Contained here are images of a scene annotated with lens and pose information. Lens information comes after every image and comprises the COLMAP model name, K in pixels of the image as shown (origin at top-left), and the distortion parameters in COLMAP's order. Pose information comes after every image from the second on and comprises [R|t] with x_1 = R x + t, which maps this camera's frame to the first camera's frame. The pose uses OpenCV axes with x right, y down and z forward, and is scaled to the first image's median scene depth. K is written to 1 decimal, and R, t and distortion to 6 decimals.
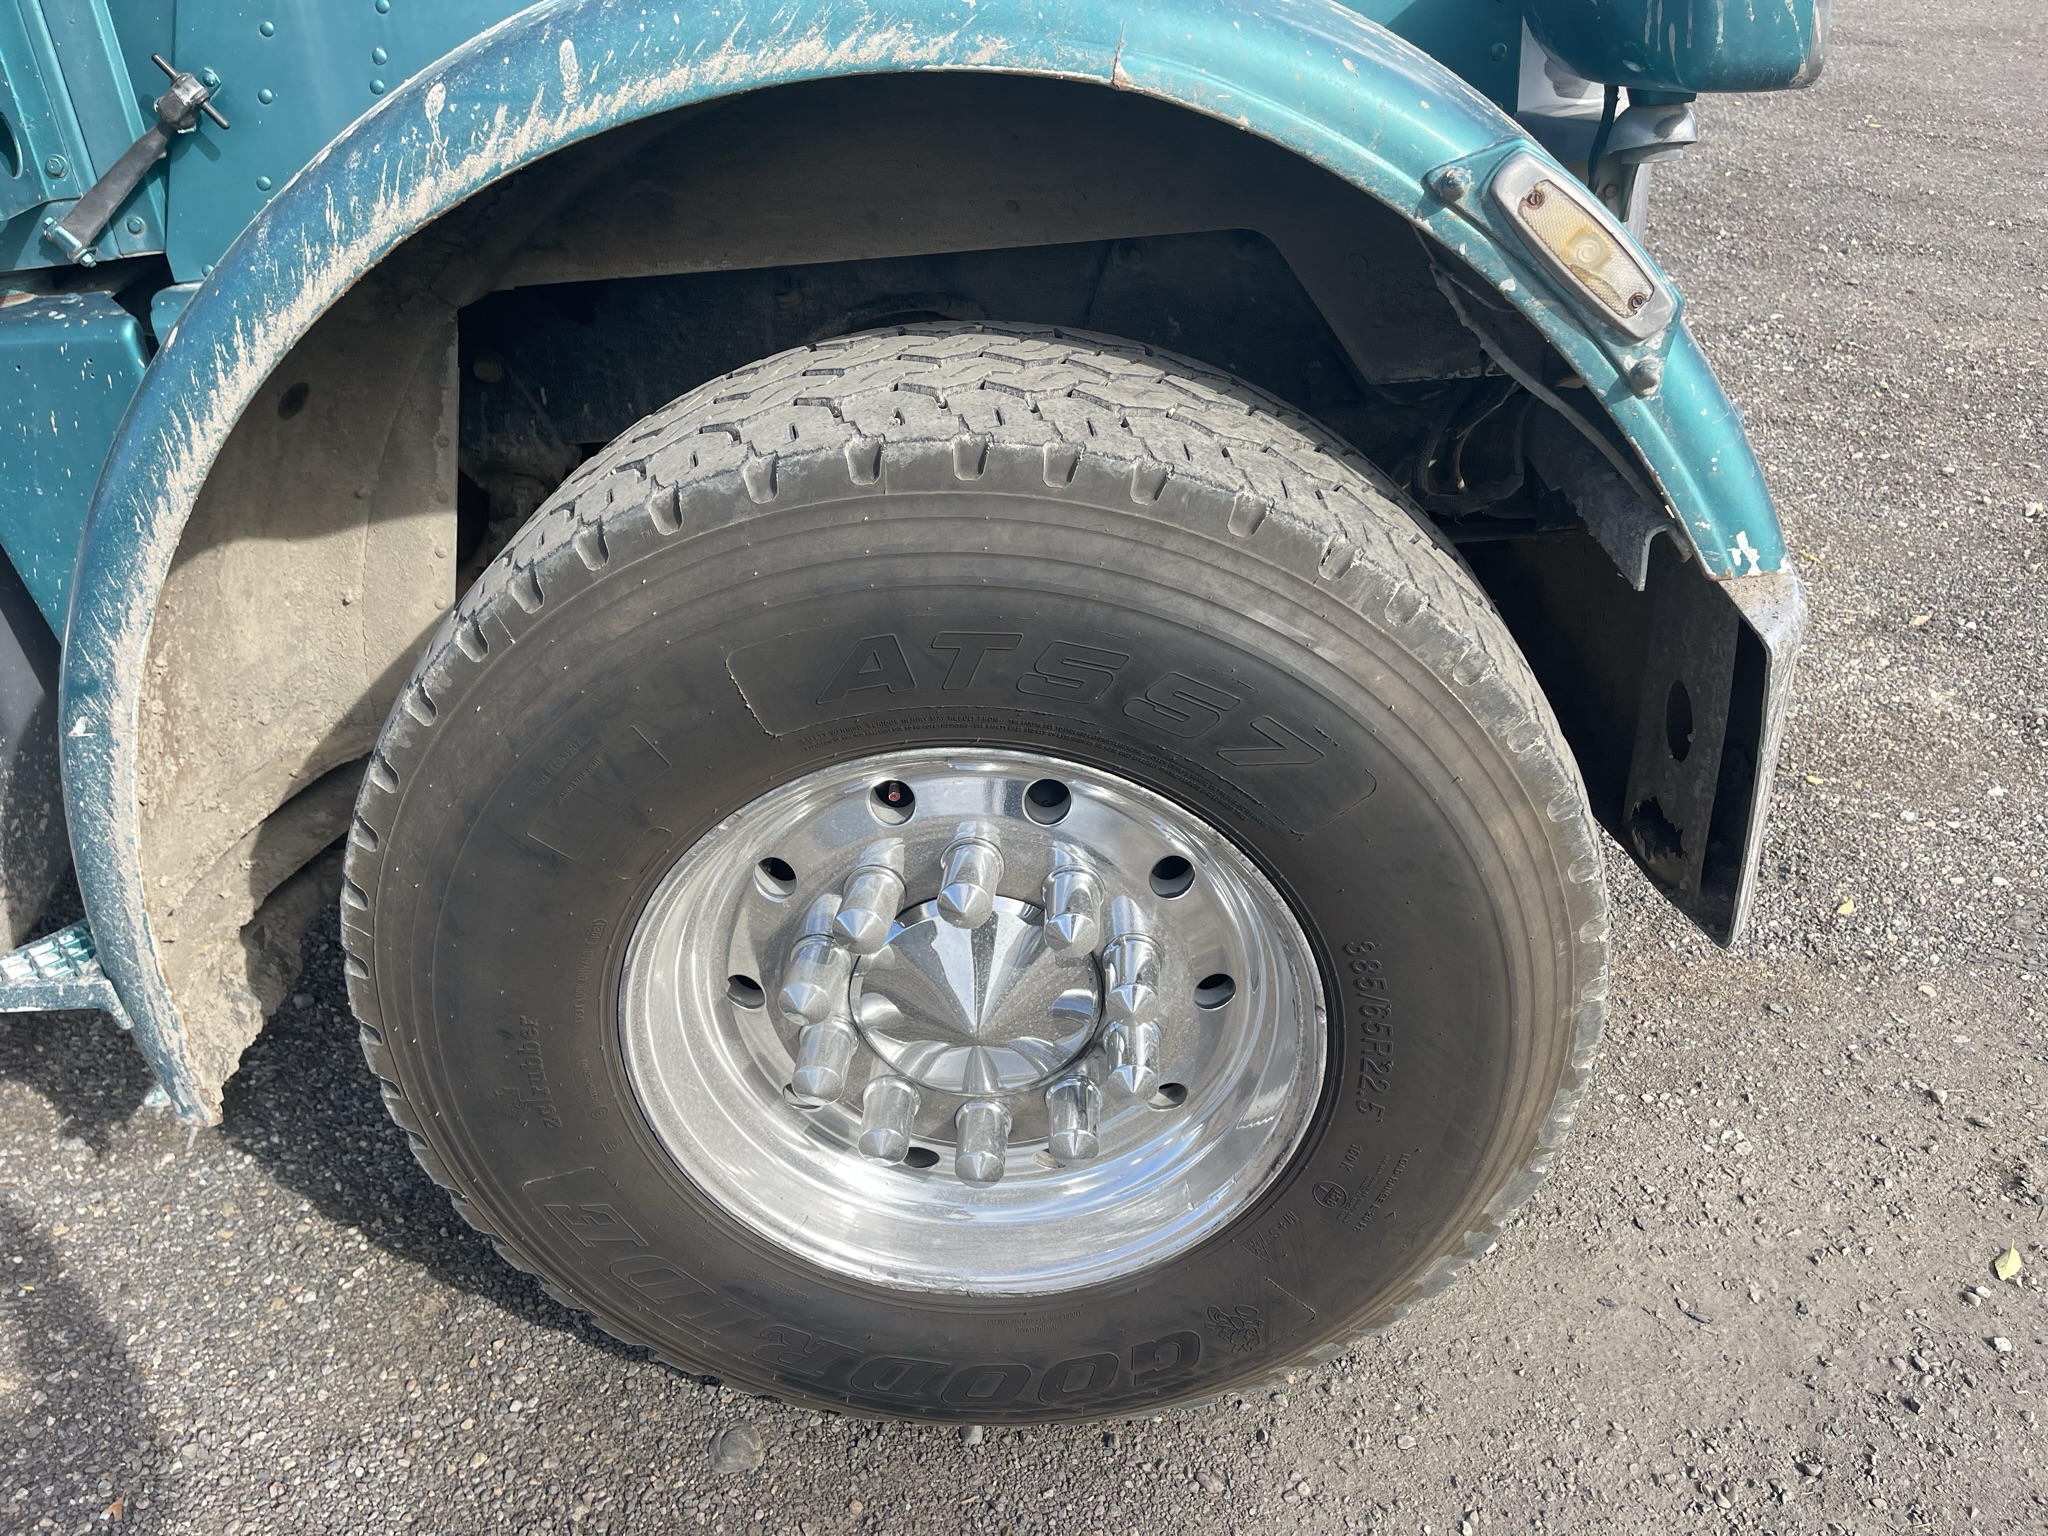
lens RADIAL K [[1598.6, 0, 1016.3], [0, 1598.6, 798.3], [0, 0, 1]] dist [0.123917, -0.166640]
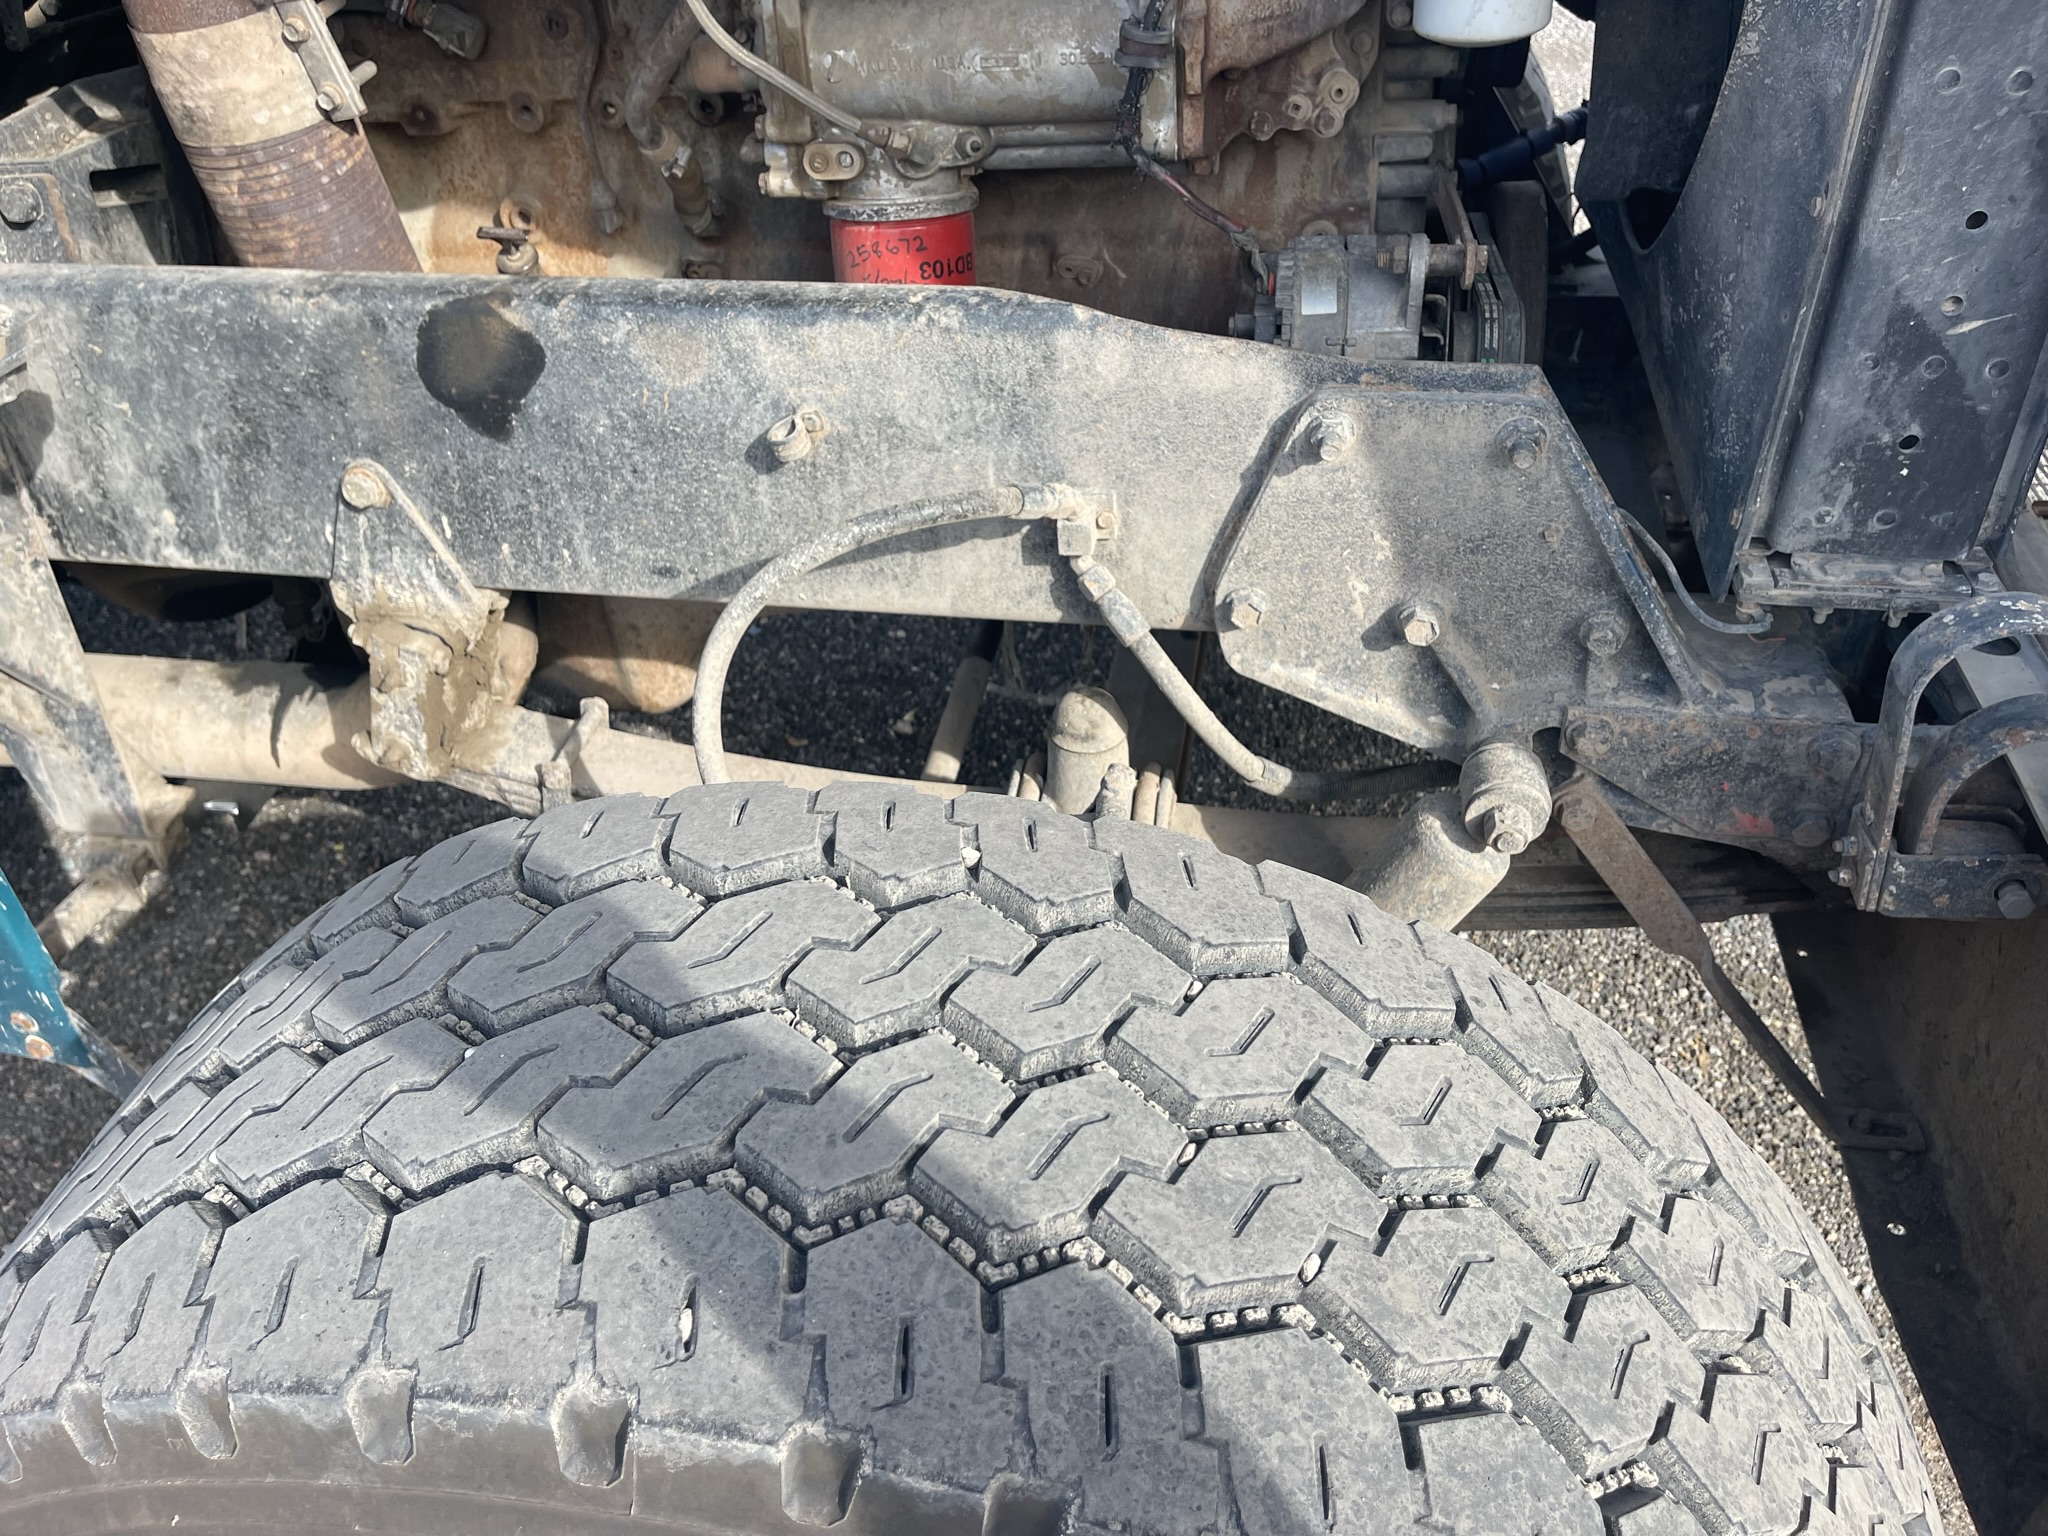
lens RADIAL K [[1598.6, 0, 1016.3], [0, 1598.6, 798.3], [0, 0, 1]] dist [0.123917, -0.166640]
pose [[0.989602, 0.108531, -0.094390, 0.045042], [-0.093540, 0.984119, 0.150866, -0.457097], [0.109264, -0.140468, 0.984038, 0.581615]]
